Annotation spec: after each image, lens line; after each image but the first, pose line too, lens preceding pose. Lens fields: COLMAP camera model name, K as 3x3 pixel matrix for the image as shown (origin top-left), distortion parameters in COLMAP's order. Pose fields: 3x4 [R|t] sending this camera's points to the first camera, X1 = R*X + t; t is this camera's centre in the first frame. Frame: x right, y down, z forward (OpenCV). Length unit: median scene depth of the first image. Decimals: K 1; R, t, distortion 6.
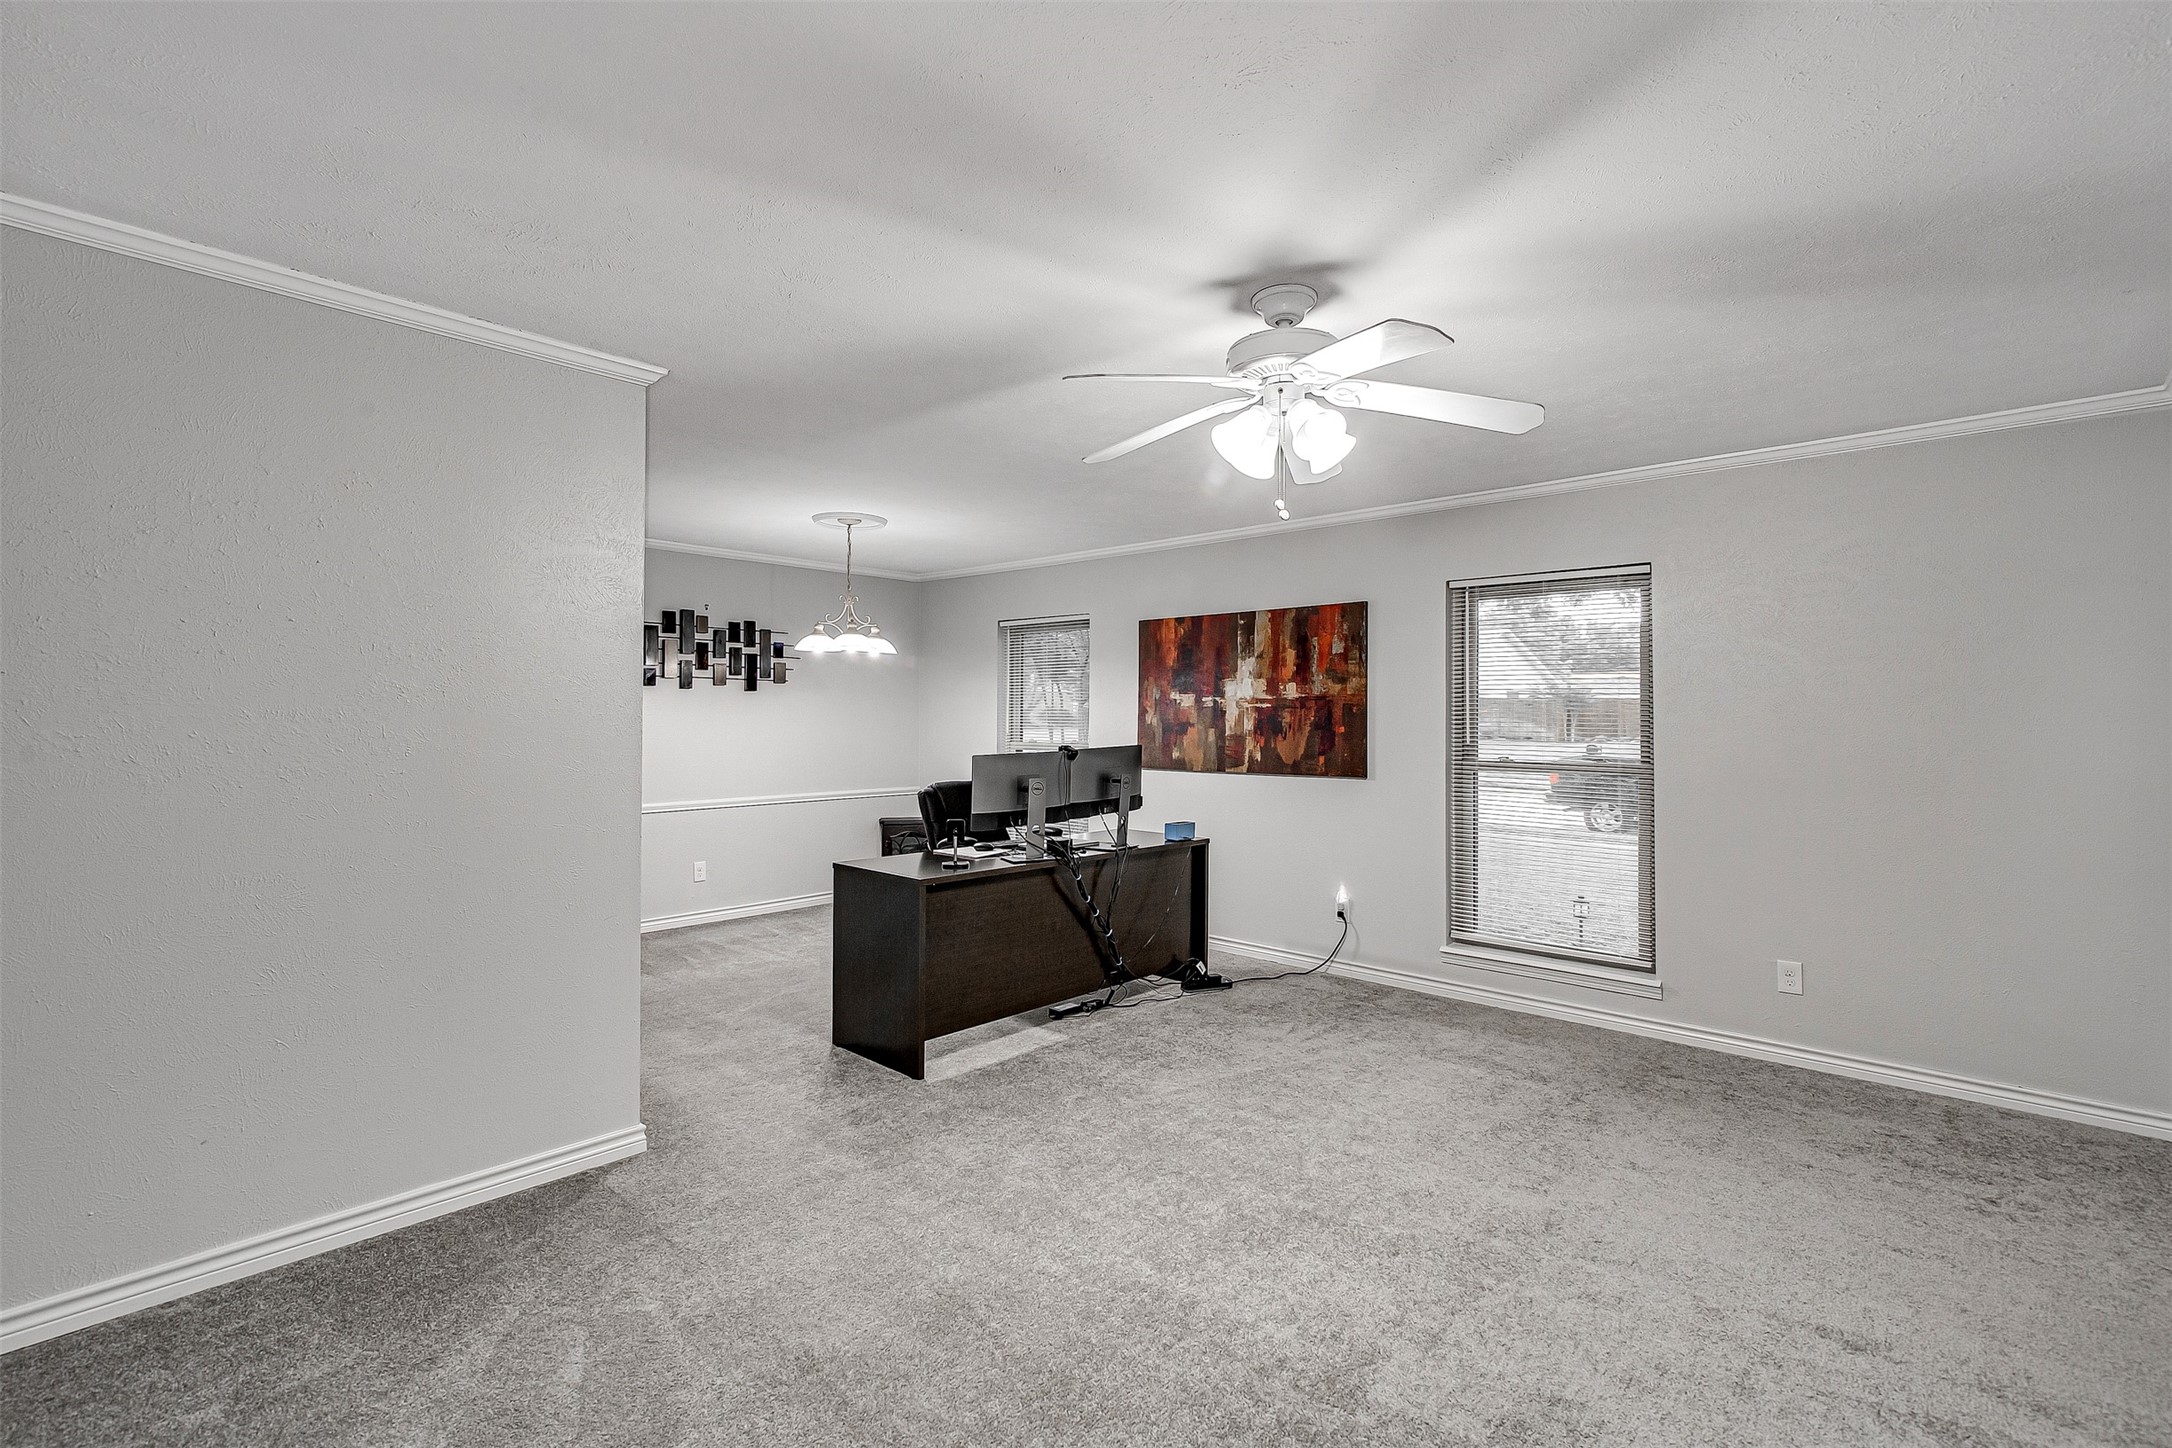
lens RADIAL K [[992.2, 0, 1086.0], [0, 992.2, 724.0], [0, 0, 1]] dist [0.000087, -0.000591]
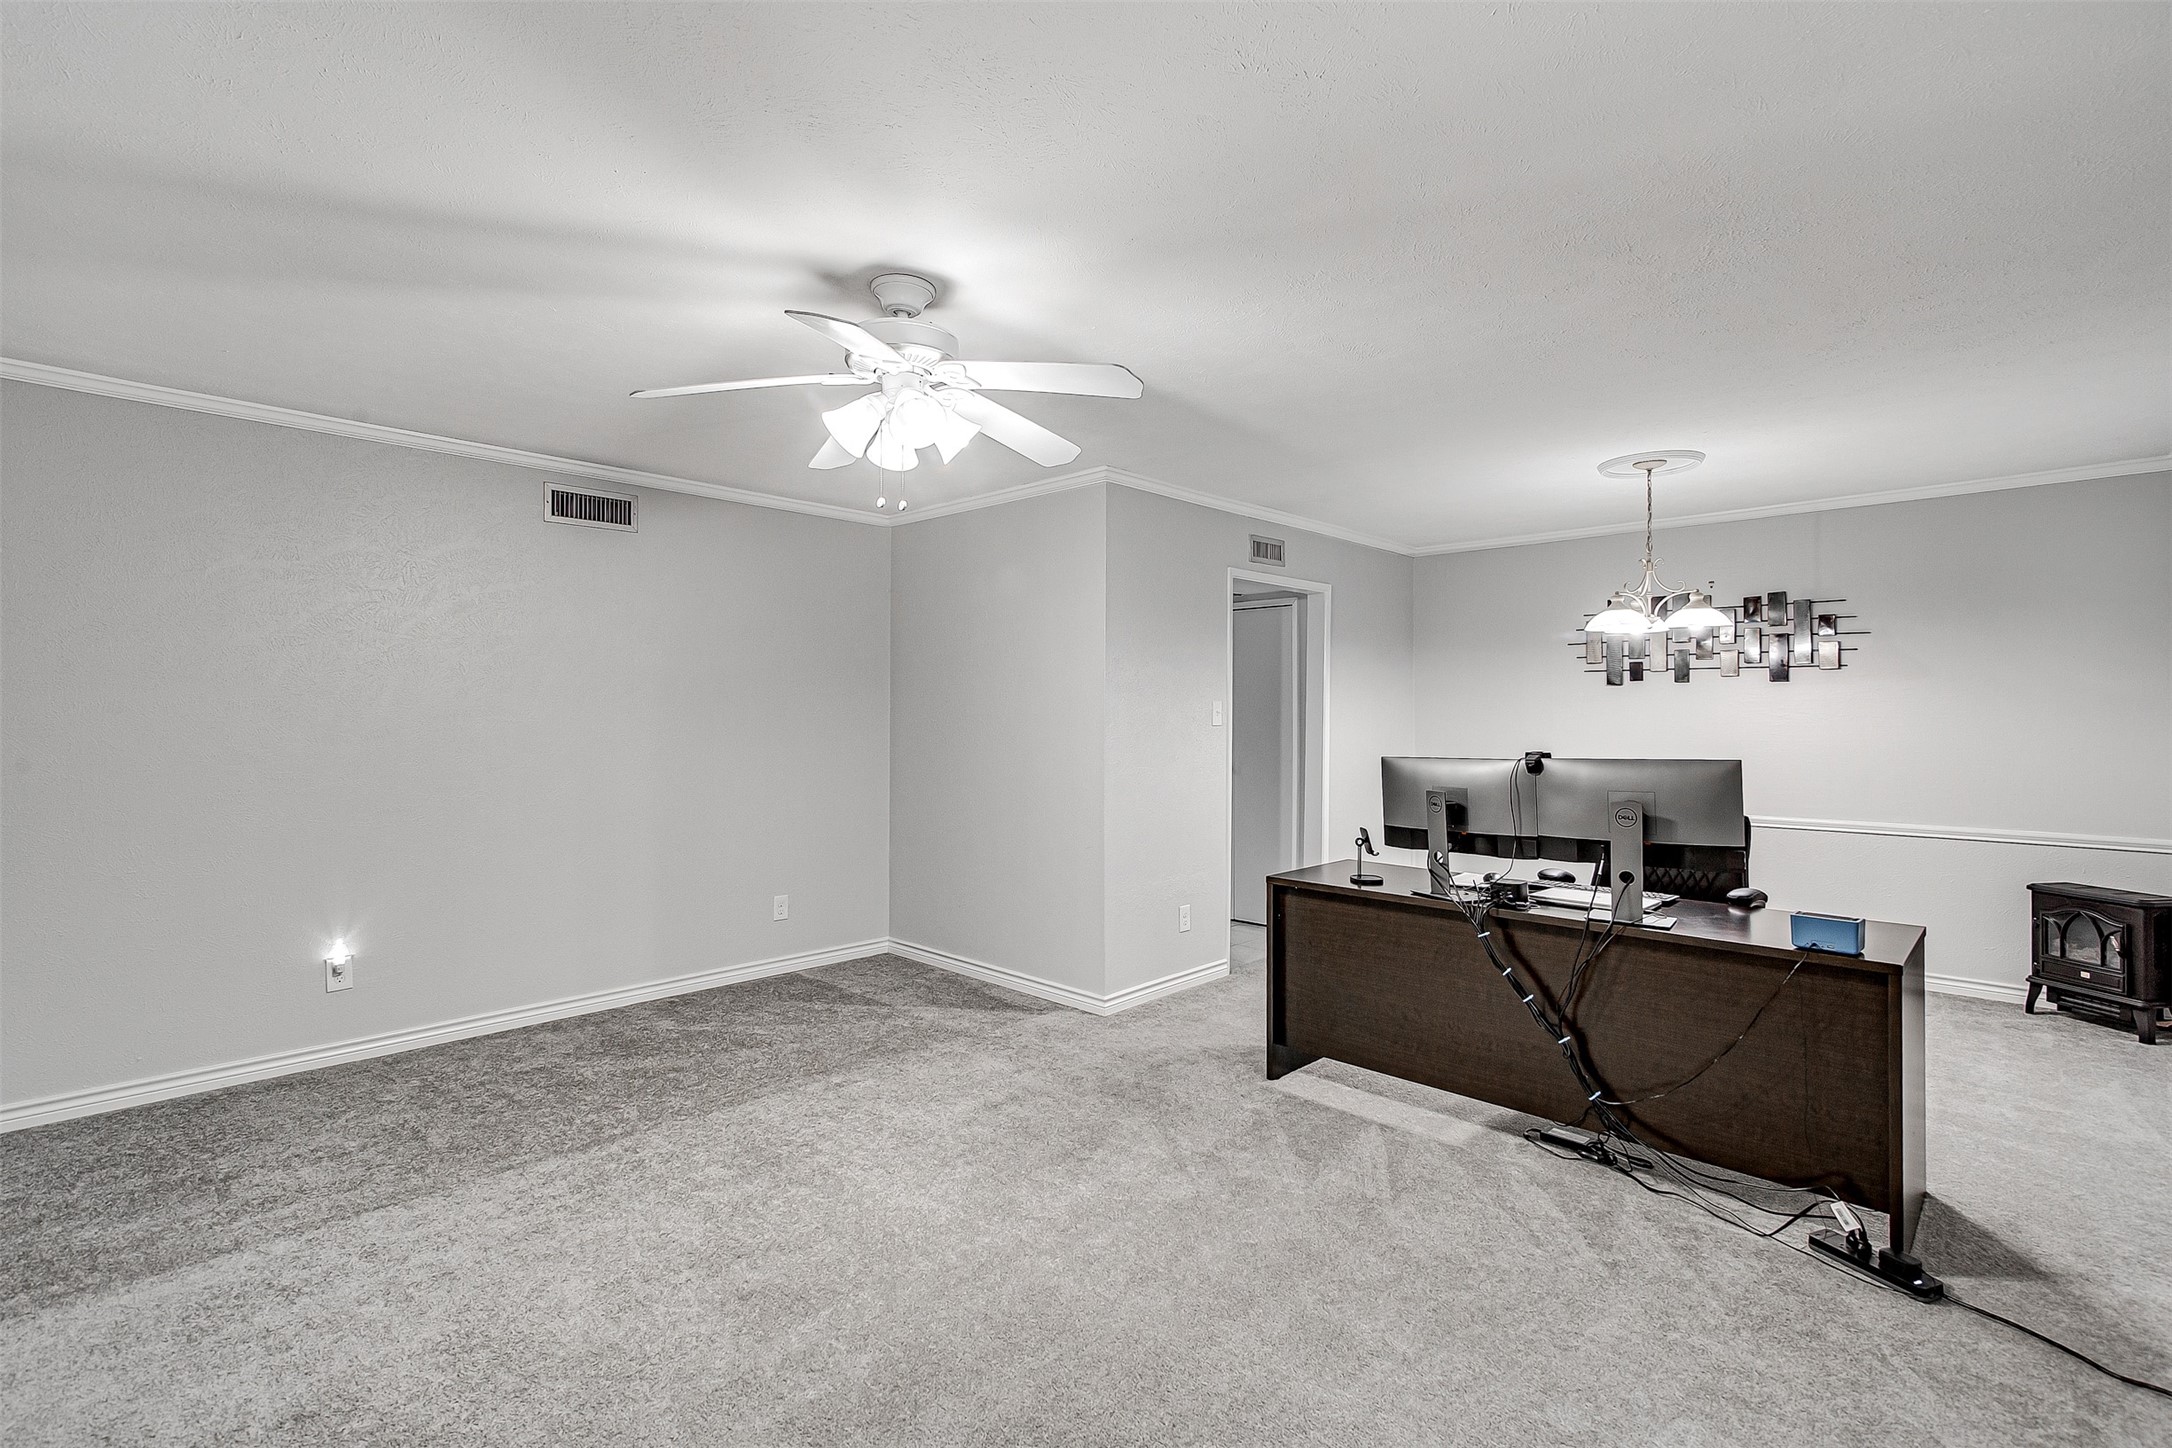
lens RADIAL K [[992.2, 0, 1086.0], [0, 992.2, 724.0], [0, 0, 1]] dist [0.000087, -0.000591]
pose [[-0.031194, 0.002188, -0.999511, 1.160613], [-0.003056, 0.999993, 0.002284, 0.003312], [0.999509, 0.003126, -0.031187, 1.194802]]
